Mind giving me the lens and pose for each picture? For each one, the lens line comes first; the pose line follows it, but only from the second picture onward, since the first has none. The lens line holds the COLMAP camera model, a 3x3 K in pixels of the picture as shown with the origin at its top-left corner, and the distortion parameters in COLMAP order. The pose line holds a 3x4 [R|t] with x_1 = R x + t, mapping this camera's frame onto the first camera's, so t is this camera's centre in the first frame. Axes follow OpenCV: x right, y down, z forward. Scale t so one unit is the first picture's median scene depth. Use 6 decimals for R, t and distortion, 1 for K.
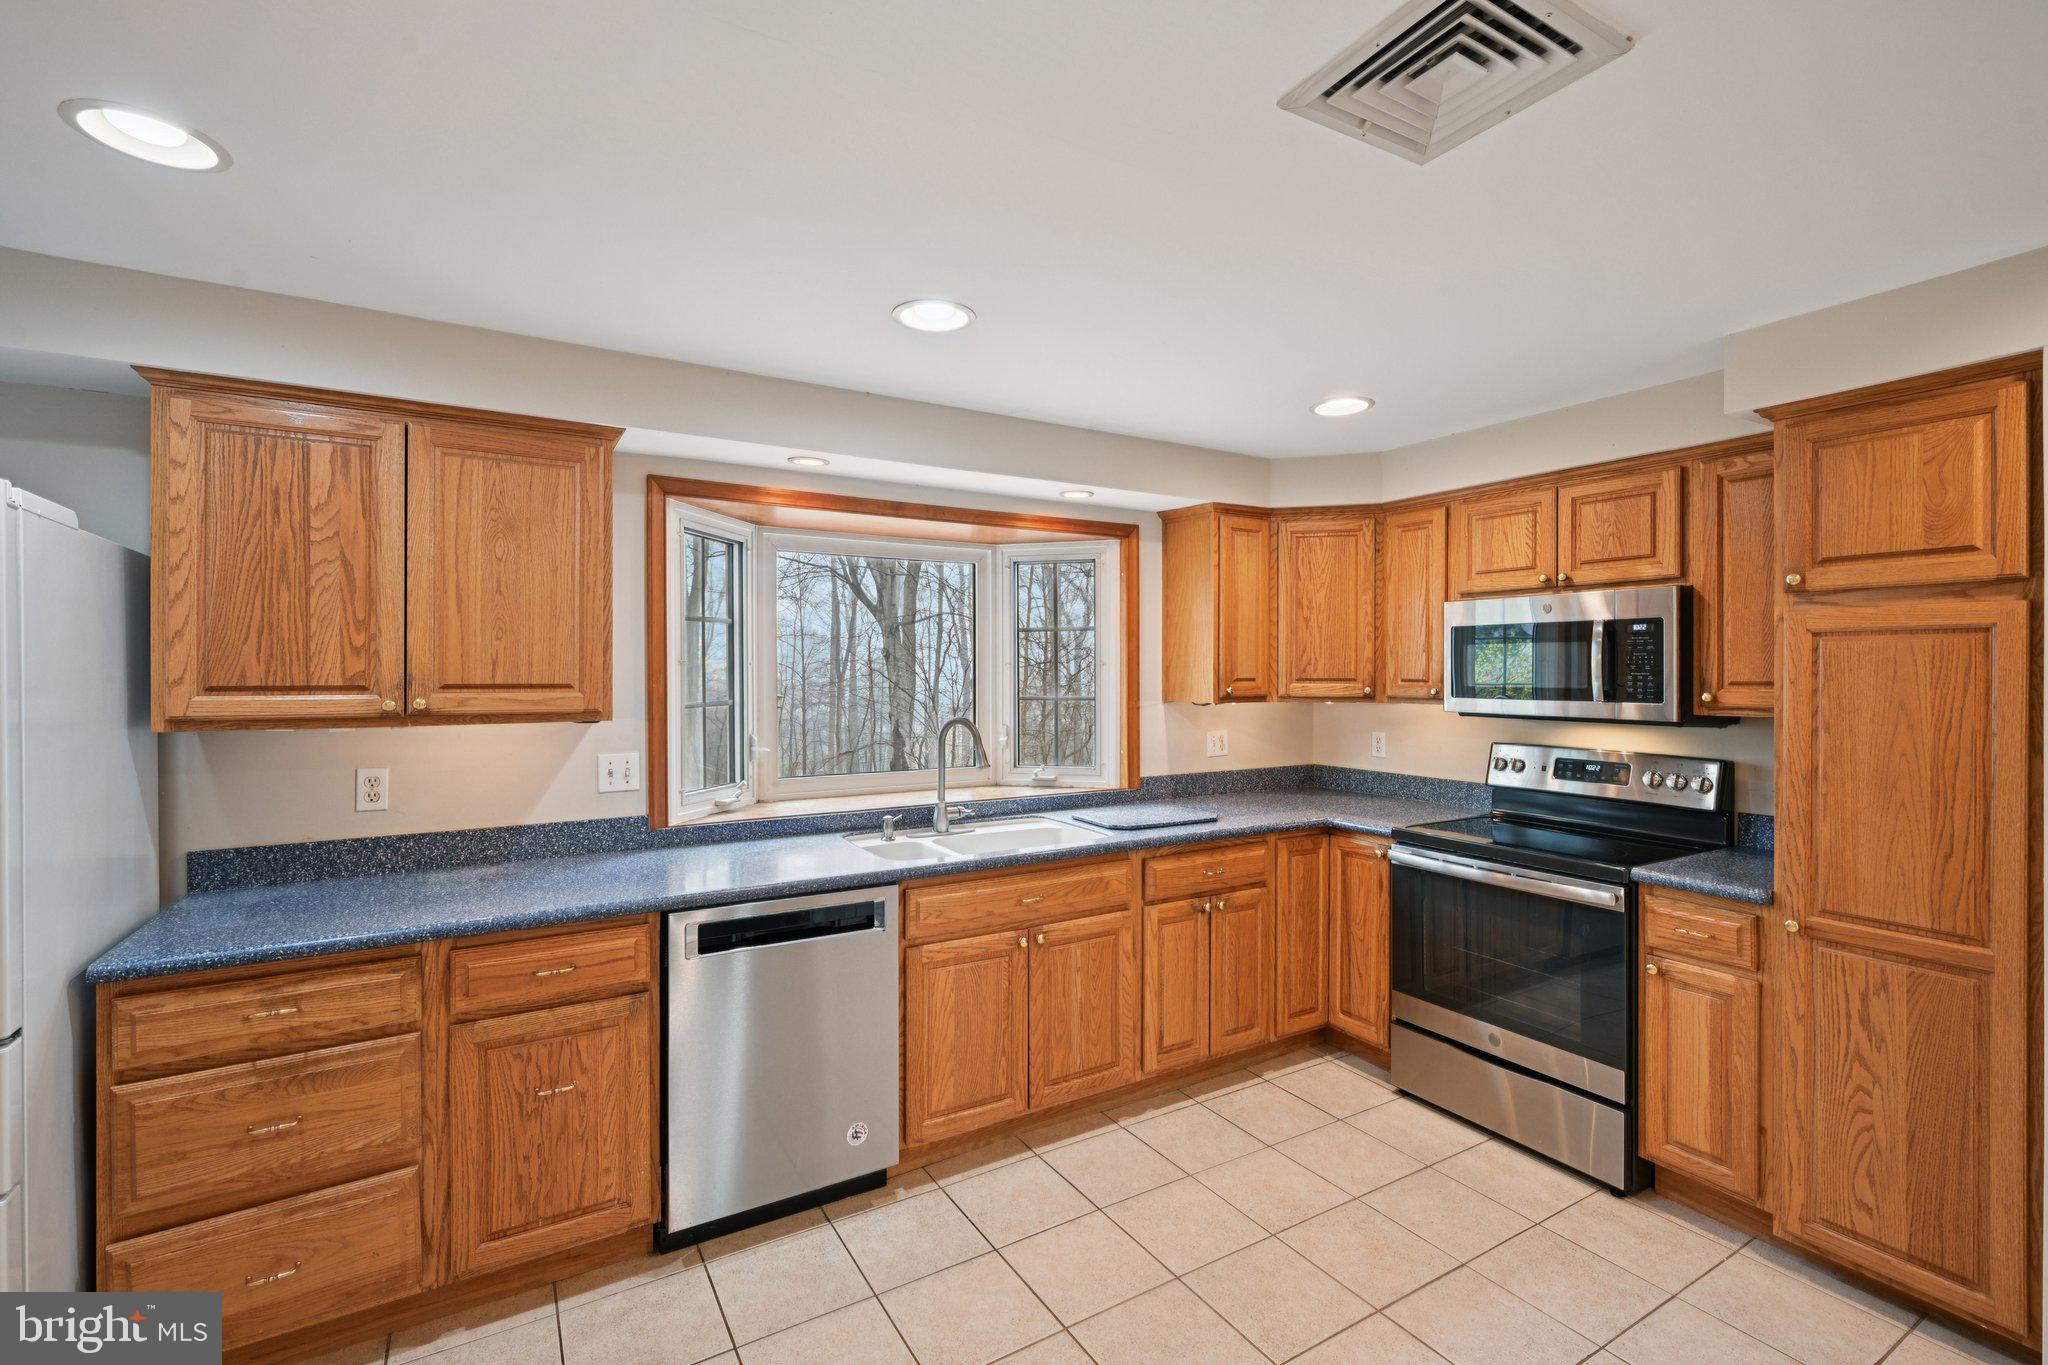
lens RADIAL K [[901.4, 0, 1034.8], [0, 901.4, 674.0], [0, 0, 1]] dist [0.002460, 0.000657]
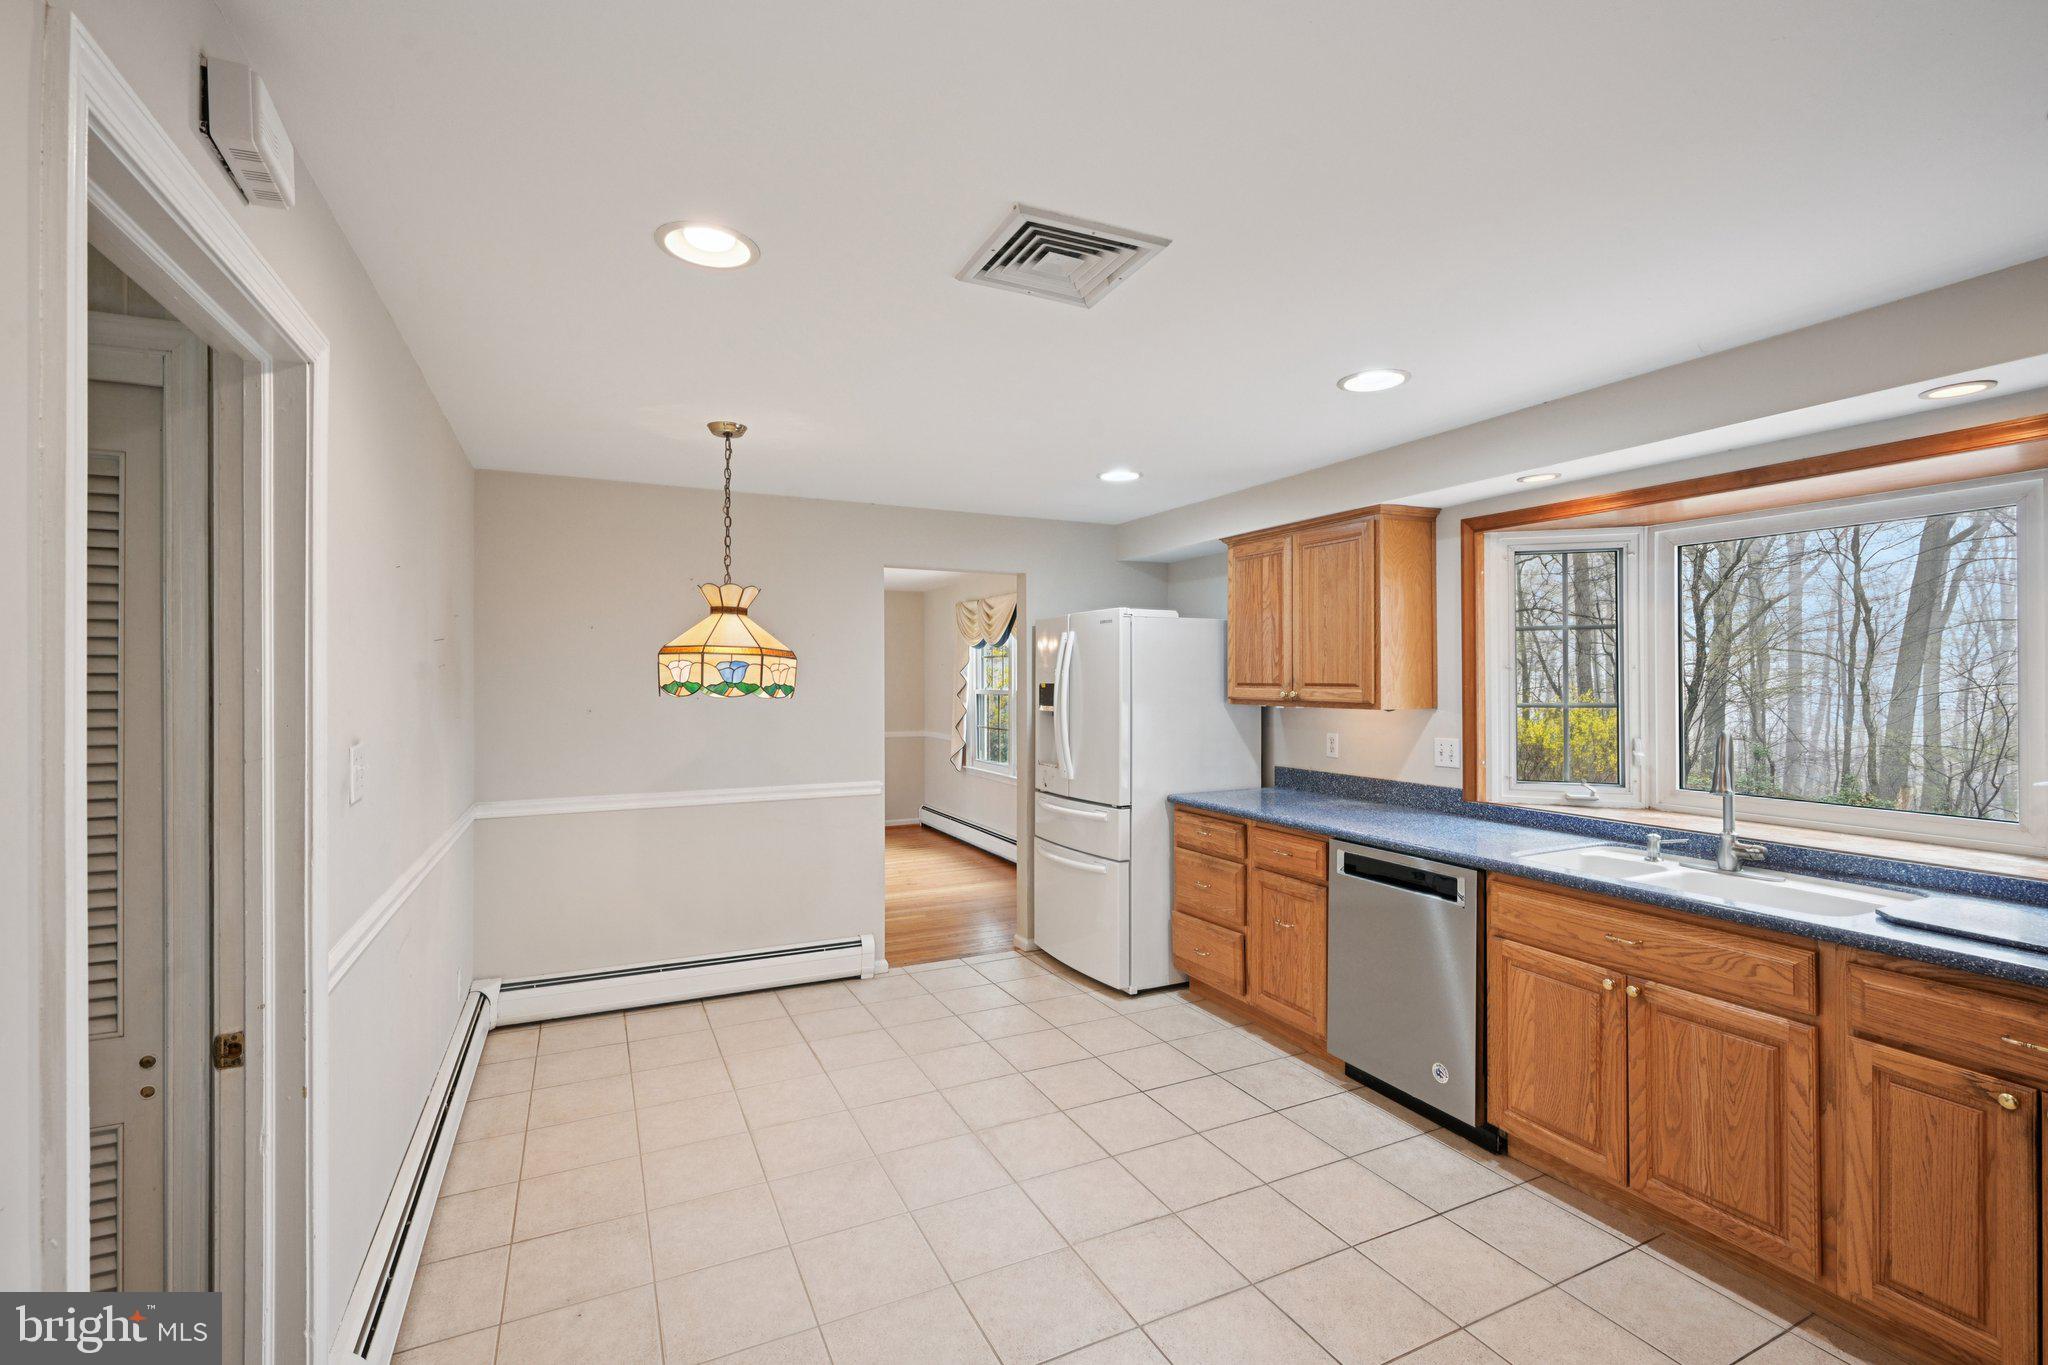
lens RADIAL K [[894.8, 0, 1024.0], [0, 894.8, 682.5], [0, 0, 1]] dist [0.001306, 0.000239]
pose [[-0.089622, 0.004540, -0.995966, 0.890697], [-0.002307, 0.999986, 0.004766, 0.002492], [0.995973, 0.002725, -0.089610, 0.507780]]
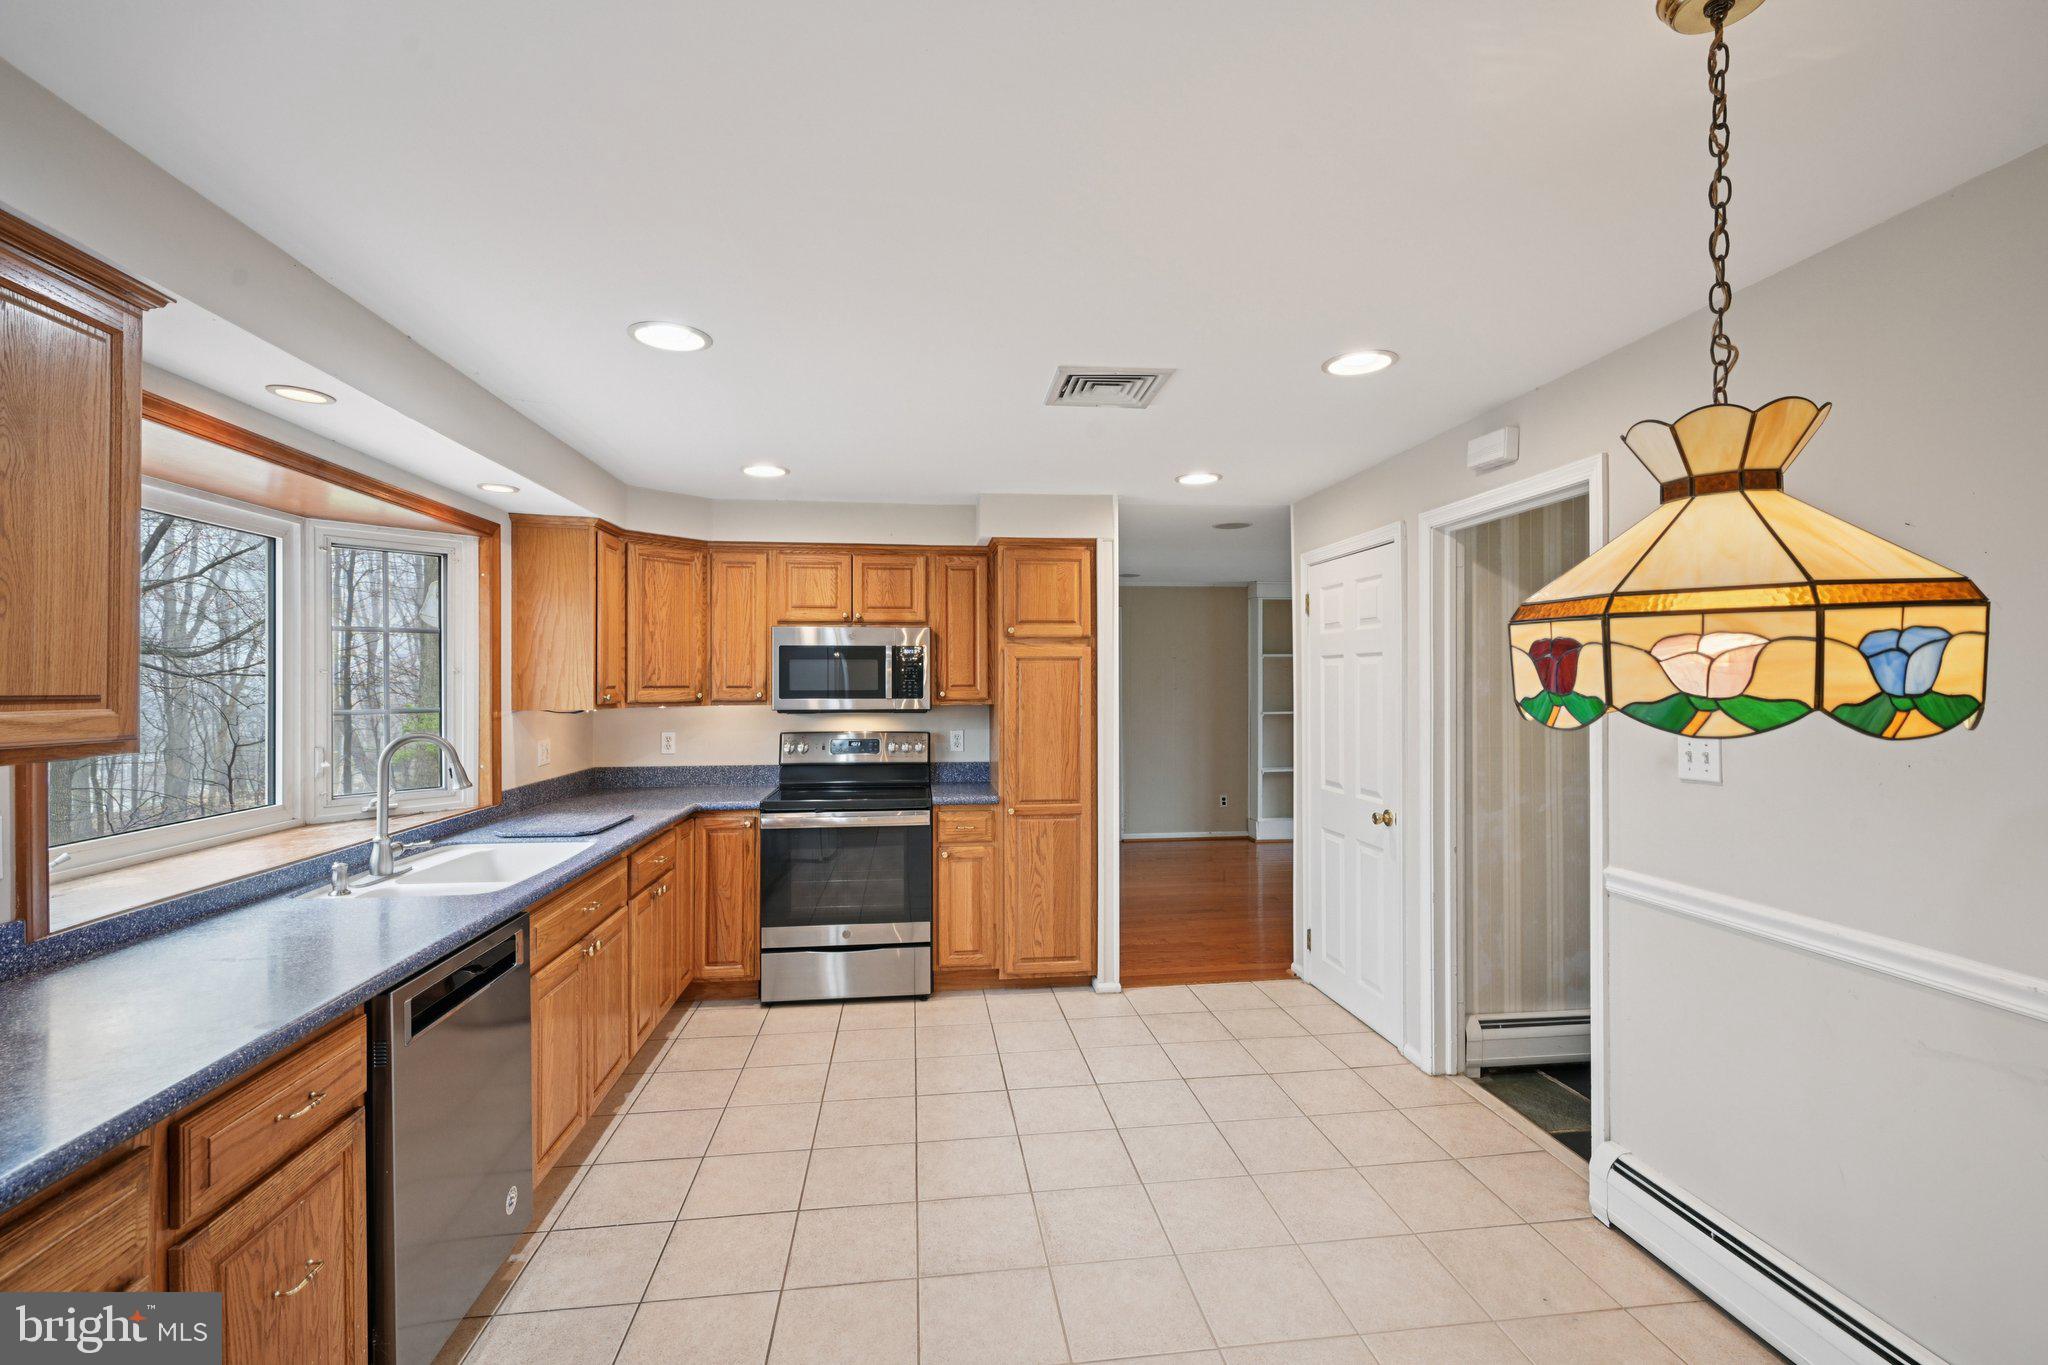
lens RADIAL K [[894.8, 0, 1024.0], [0, 894.8, 682.5], [0, 0, 1]] dist [0.001306, 0.000239]
pose [[0.407654, -0.001641, 0.913135, -0.706770], [0.006924, 0.999975, -0.001295, 0.006770], [-0.913110, 0.006851, 0.407656, 0.161712]]
